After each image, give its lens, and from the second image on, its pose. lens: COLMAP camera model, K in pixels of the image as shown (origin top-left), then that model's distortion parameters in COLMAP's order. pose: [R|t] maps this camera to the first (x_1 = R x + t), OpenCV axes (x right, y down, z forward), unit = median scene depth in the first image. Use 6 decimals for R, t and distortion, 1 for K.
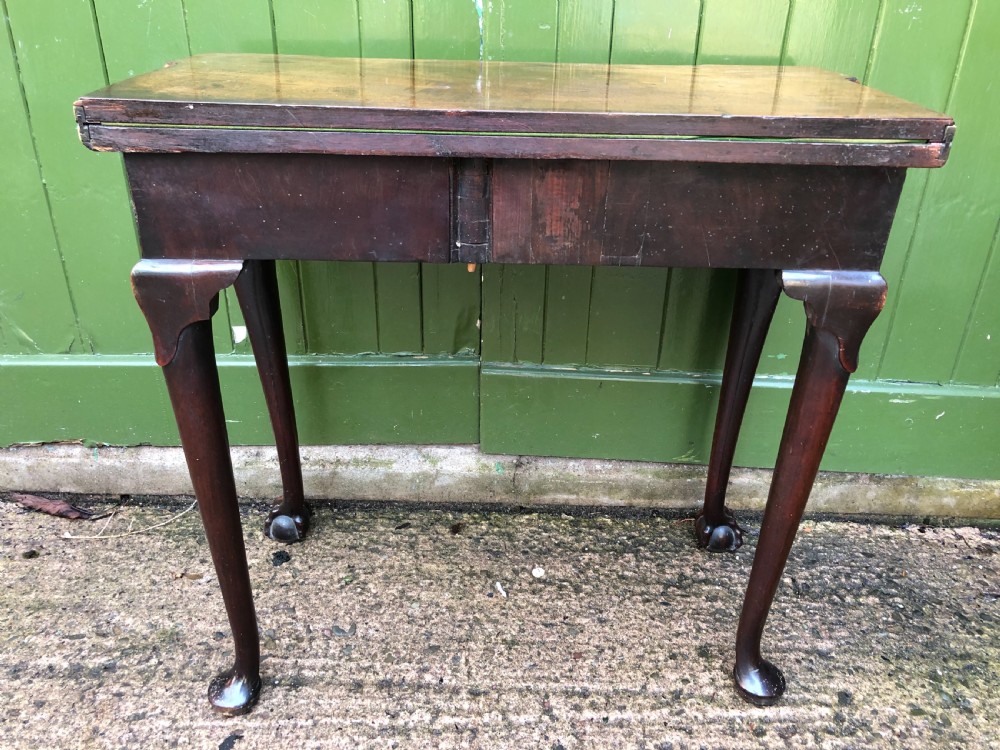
lens RADIAL K [[822.9, 0, 511.1], [0, 822.9, 366.3], [0, 0, 1]] dist [-0.010971, 0.023146]
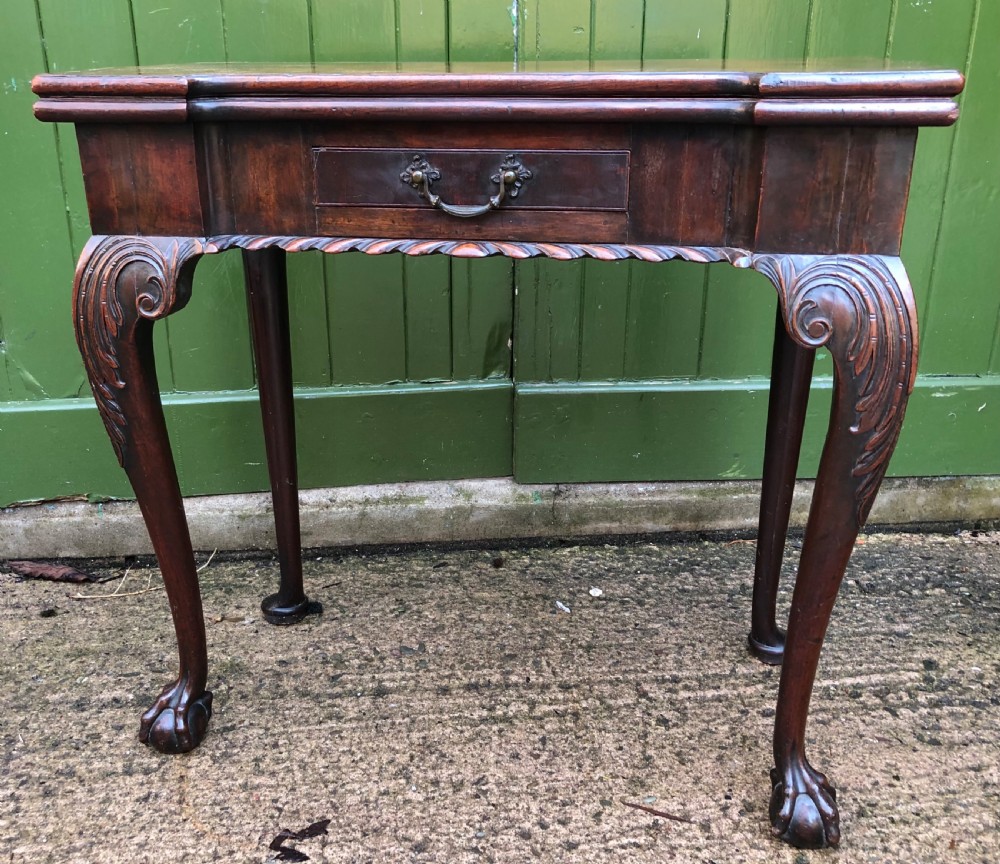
lens RADIAL K [[1058.4, 0, 458.5], [0, 1058.4, 451.9], [0, 0, 1]] dist [-0.005114, 0.000000]
pose [[0.995534, -0.061734, 0.071424, -0.212460], [0.067827, 0.993958, -0.086291, 0.192504], [-0.065666, 0.090750, 0.993706, -0.231571]]
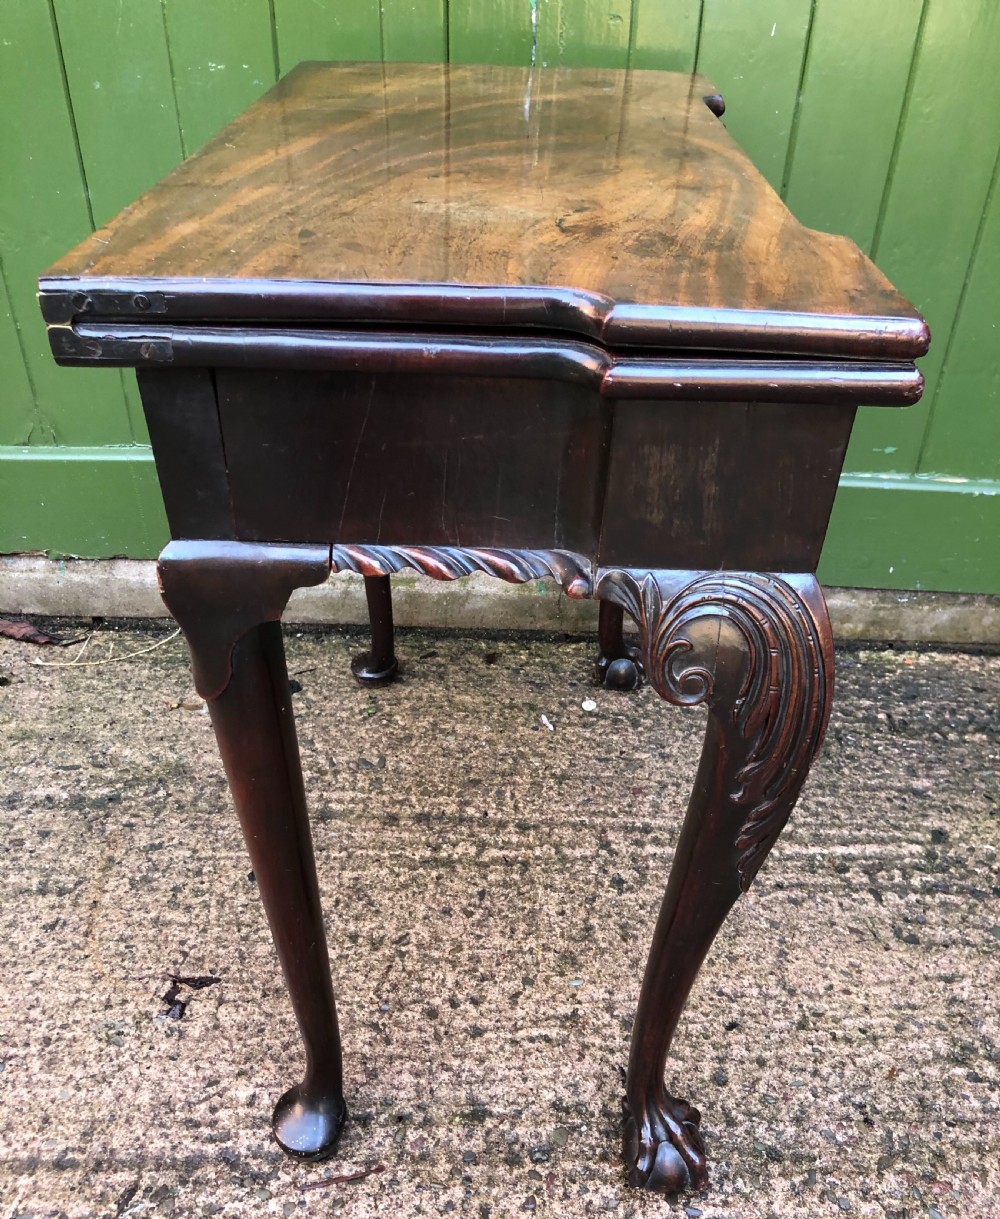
lens RADIAL K [[1090.0, 0, 496.7], [0, 1090.0, 673.7], [0, 0, 1]] dist [0.016079, -0.045424]
pose [[0.999864, 0.004695, -0.015809, -0.048491], [-0.002055, 0.986617, 0.163041, 0.033962], [0.016363, -0.162986, 0.986493, -0.126967]]
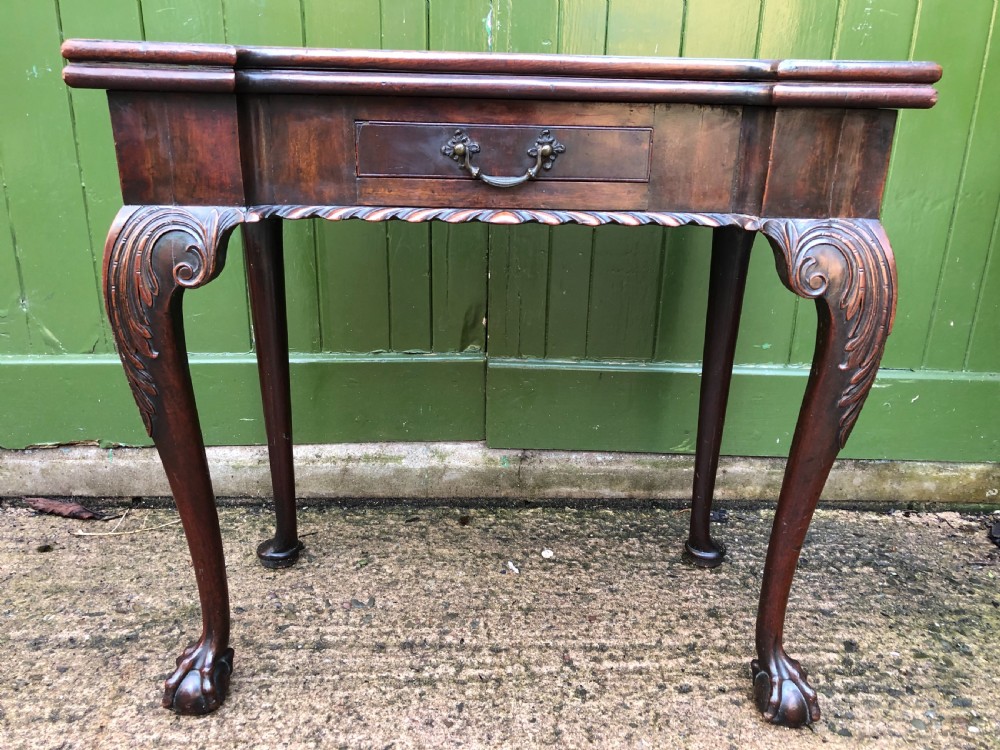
lens RADIAL K [[822.9, 0, 509.7], [0, 822.9, 365.1], [0, 0, 1]] dist [-0.010971, 0.023146]
pose [[0.999016, -0.013960, 0.042104, -0.057009], [0.019496, 0.990779, -0.134079, 0.160424], [-0.039844, 0.134768, 0.990076, -0.054336]]
